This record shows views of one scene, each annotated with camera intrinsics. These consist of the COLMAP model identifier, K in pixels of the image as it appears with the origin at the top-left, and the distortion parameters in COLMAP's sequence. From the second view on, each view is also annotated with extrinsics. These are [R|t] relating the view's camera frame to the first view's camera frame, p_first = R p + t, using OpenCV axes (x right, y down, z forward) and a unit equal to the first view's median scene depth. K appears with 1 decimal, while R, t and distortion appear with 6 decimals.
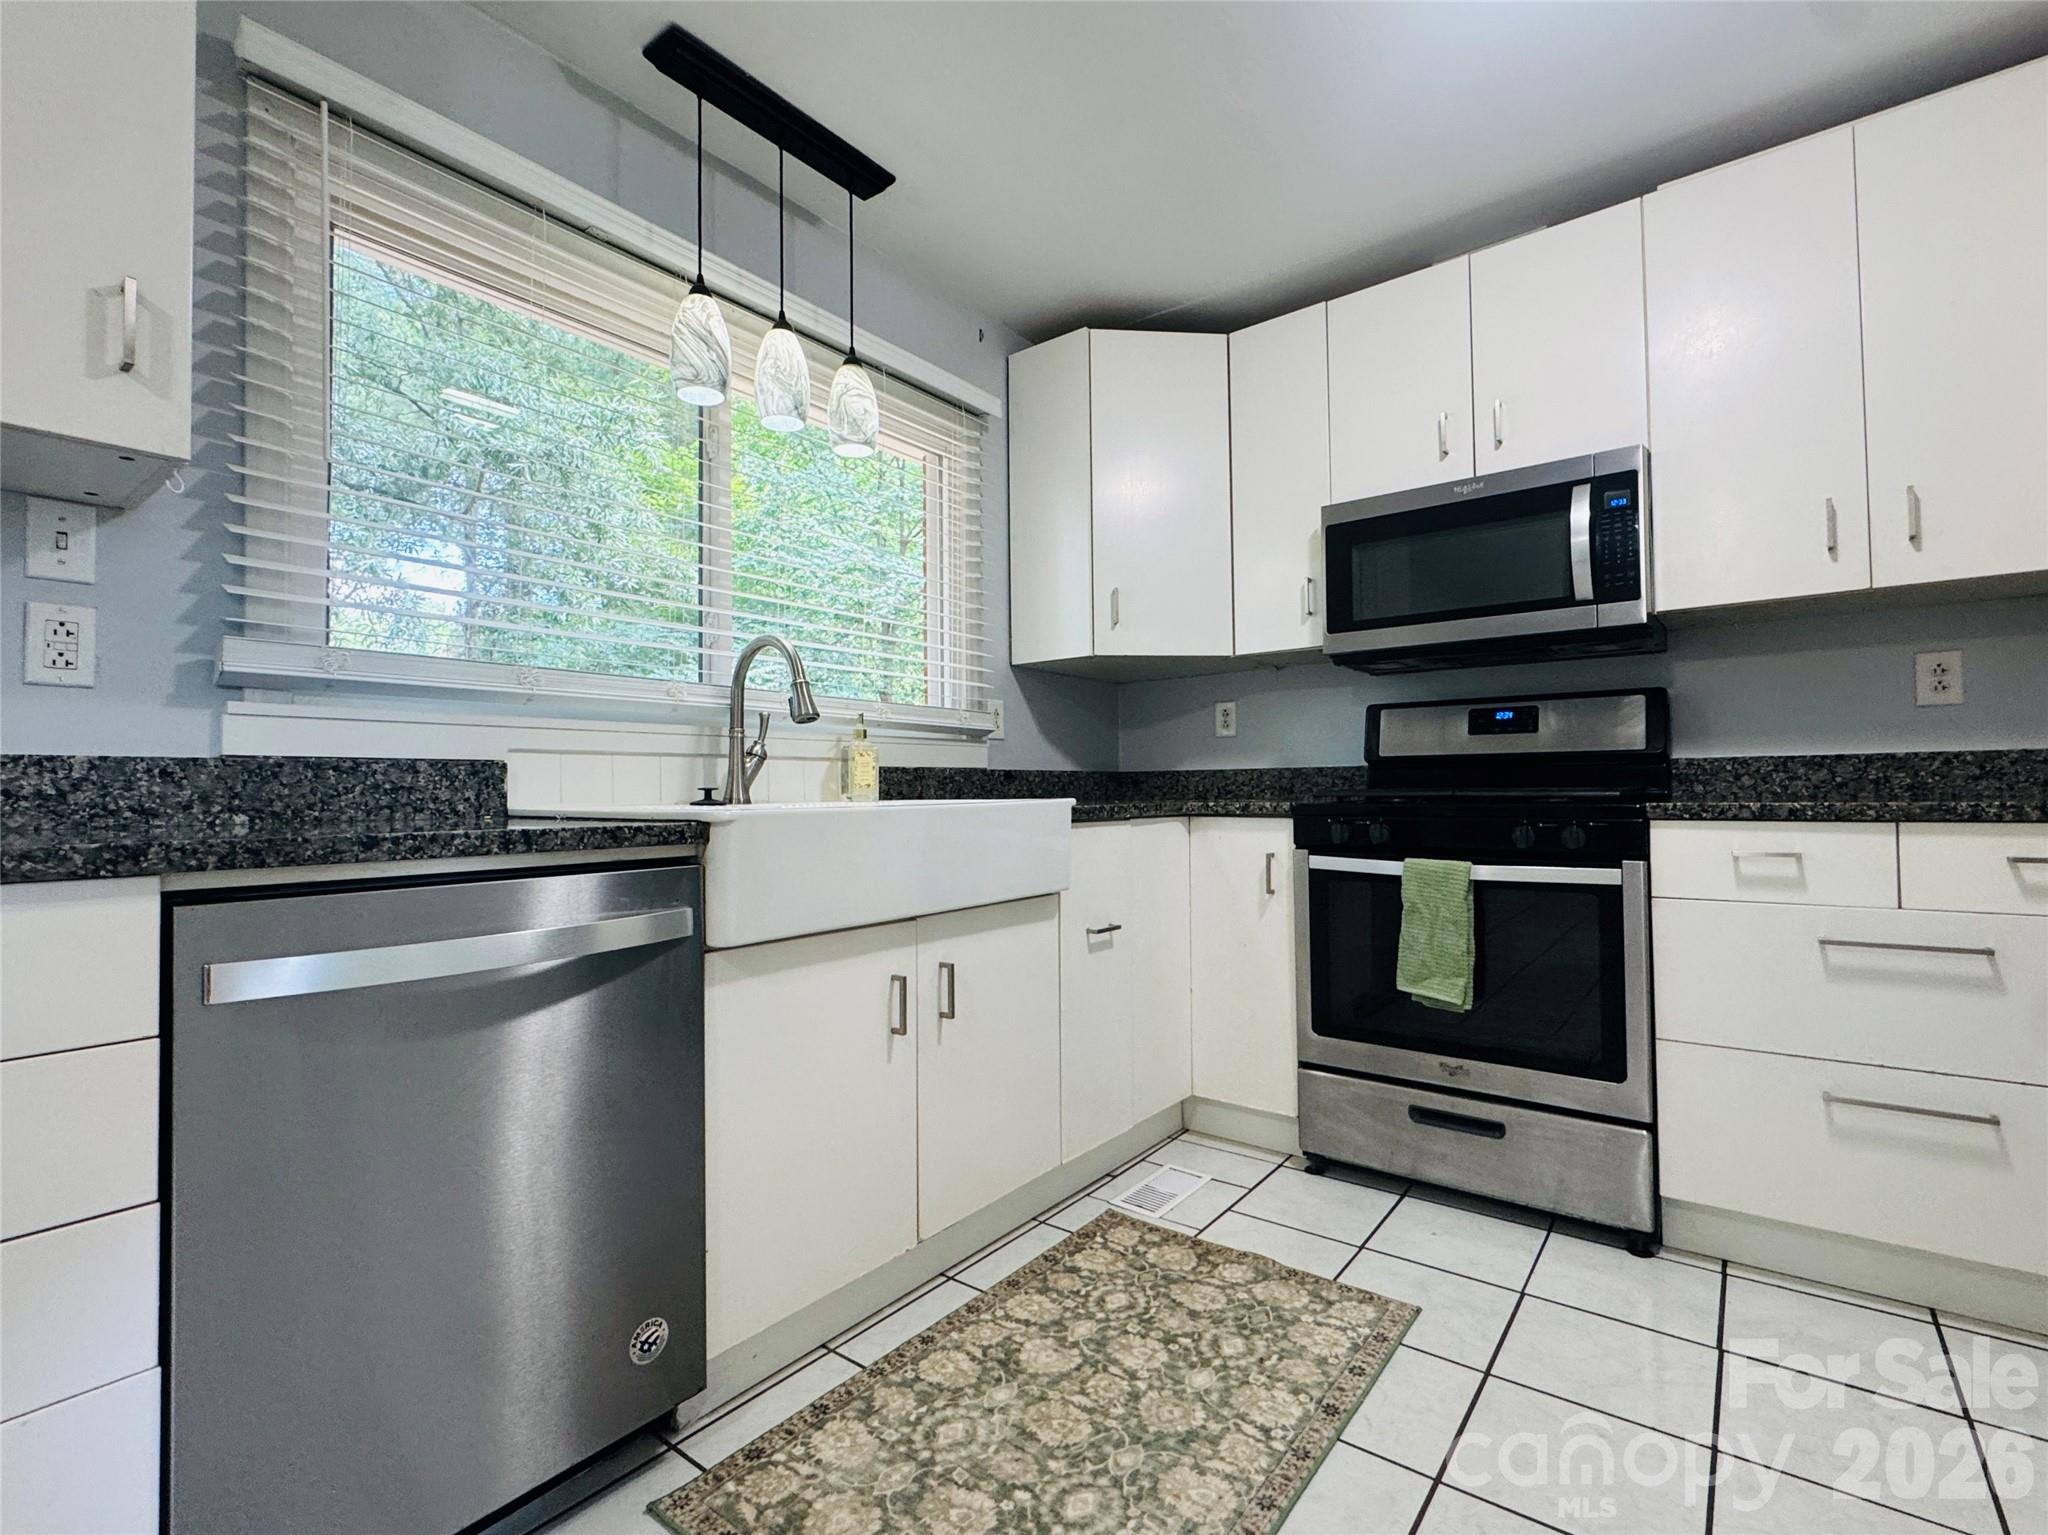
lens RADIAL K [[943.3, 0, 1024.9], [0, 943.3, 766.9], [0, 0, 1]] dist [-0.001888, 0.000537]
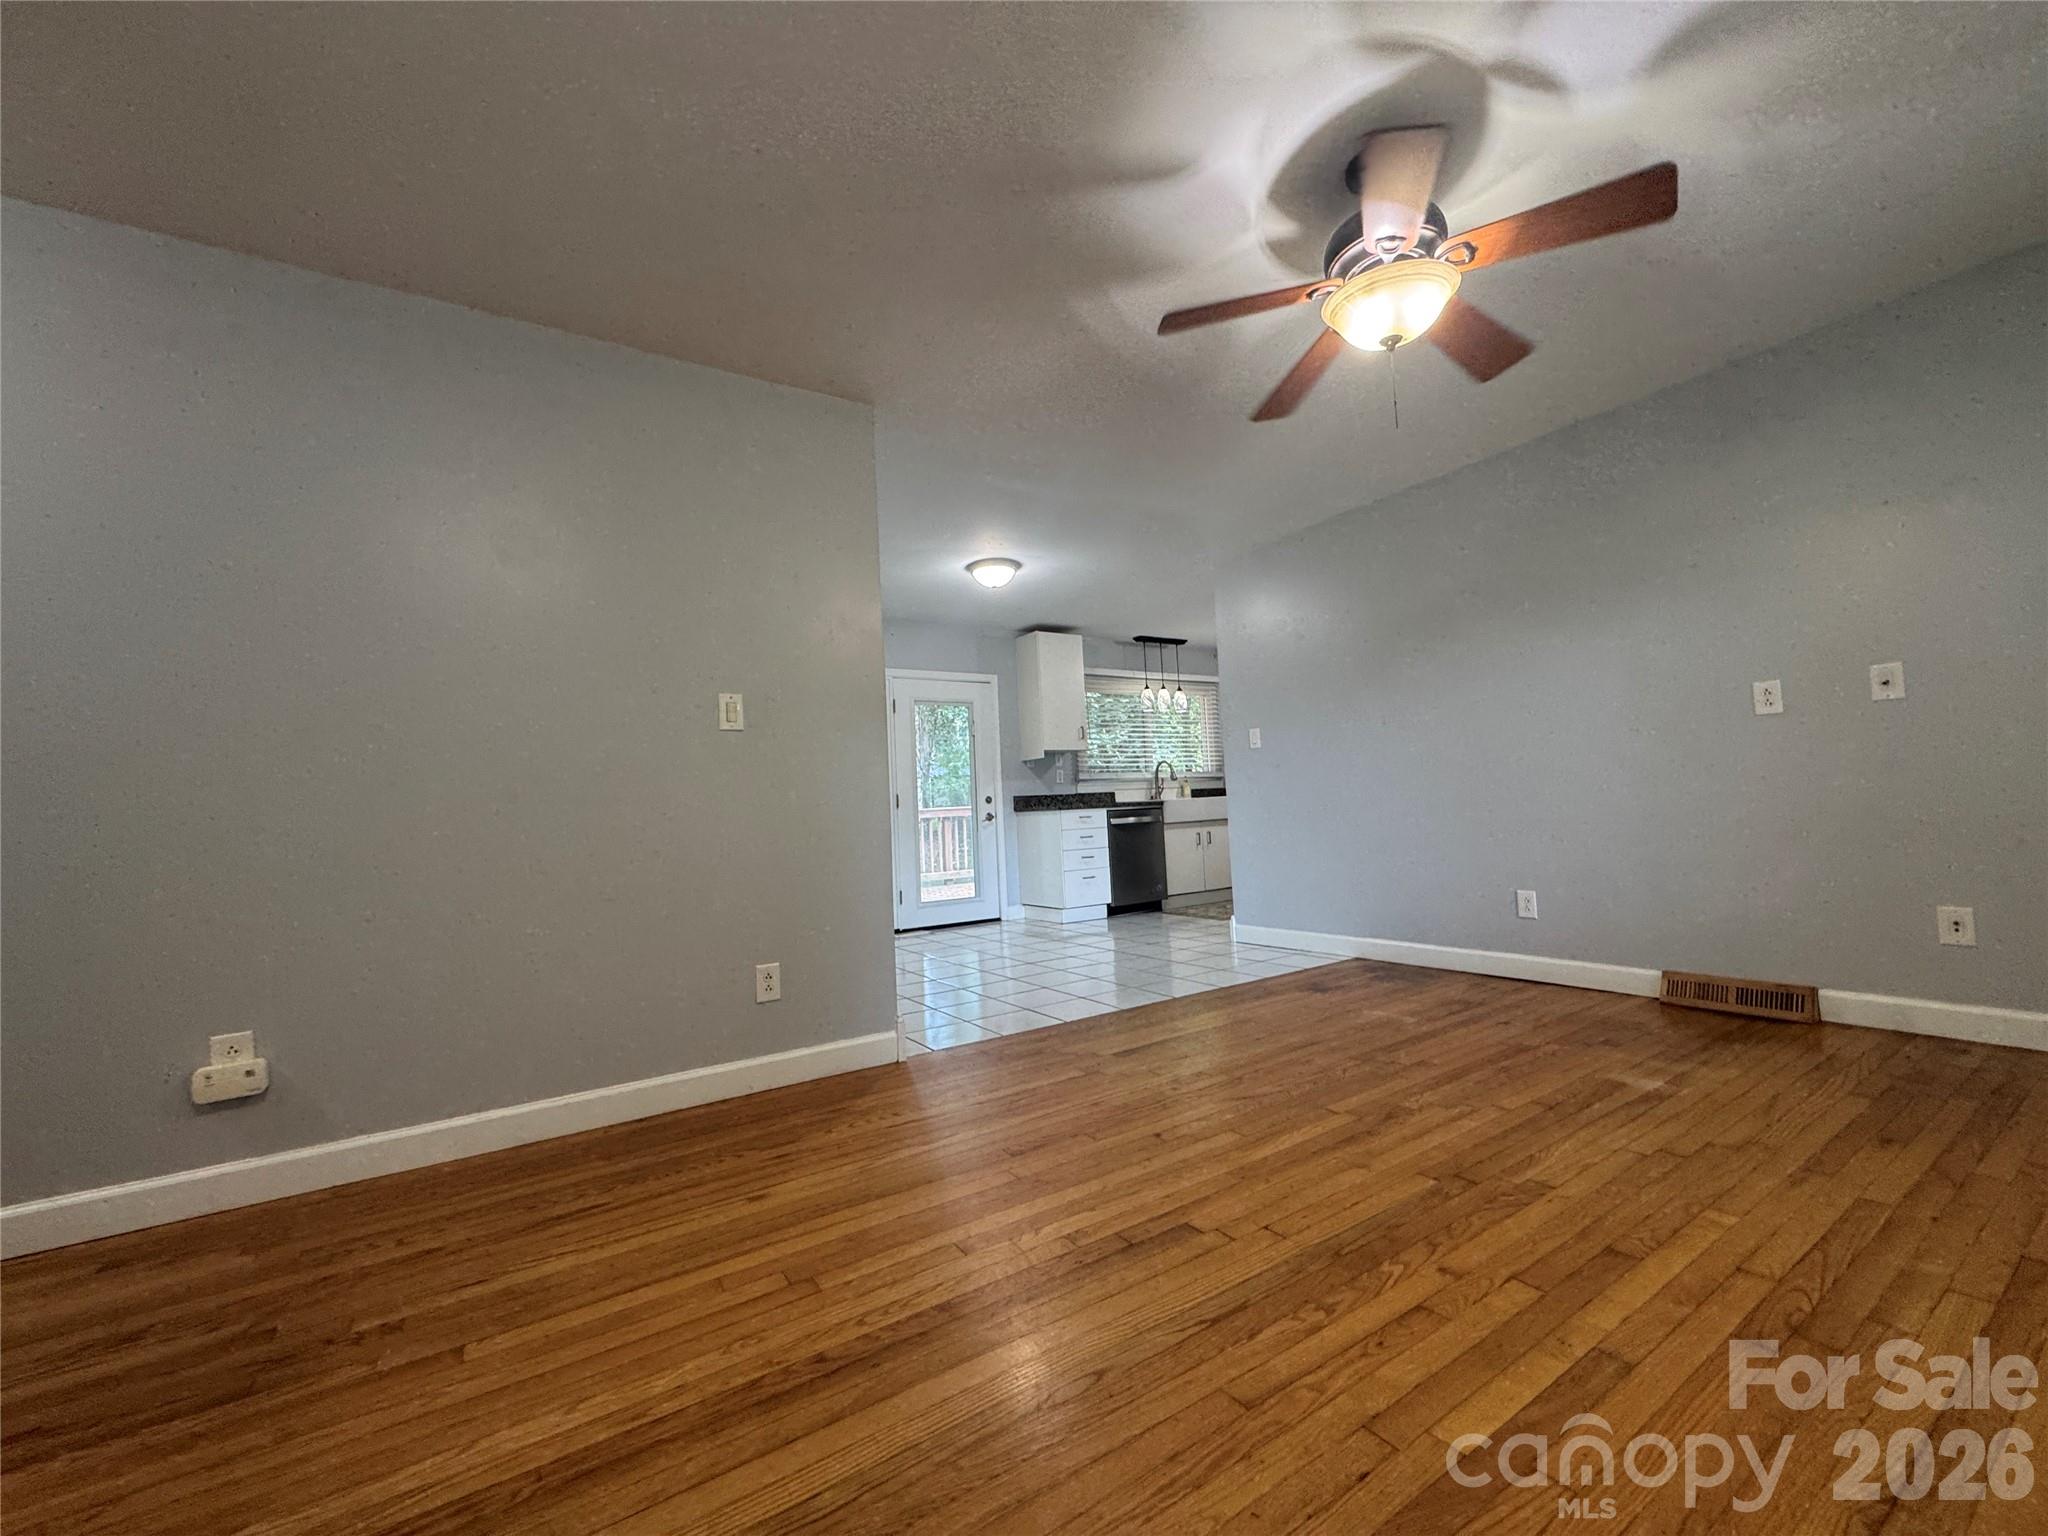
lens RADIAL K [[822.3, 0, 1025.8], [0, 822.3, 767.2], [0, 0, 1]] dist [-0.001594, -0.000186]
pose [[0.941716, -0.052726, -0.332250, 0.397571], [0.046426, 0.998560, -0.026879, -0.038288], [0.333189, 0.009888, 0.942808, -2.883018]]
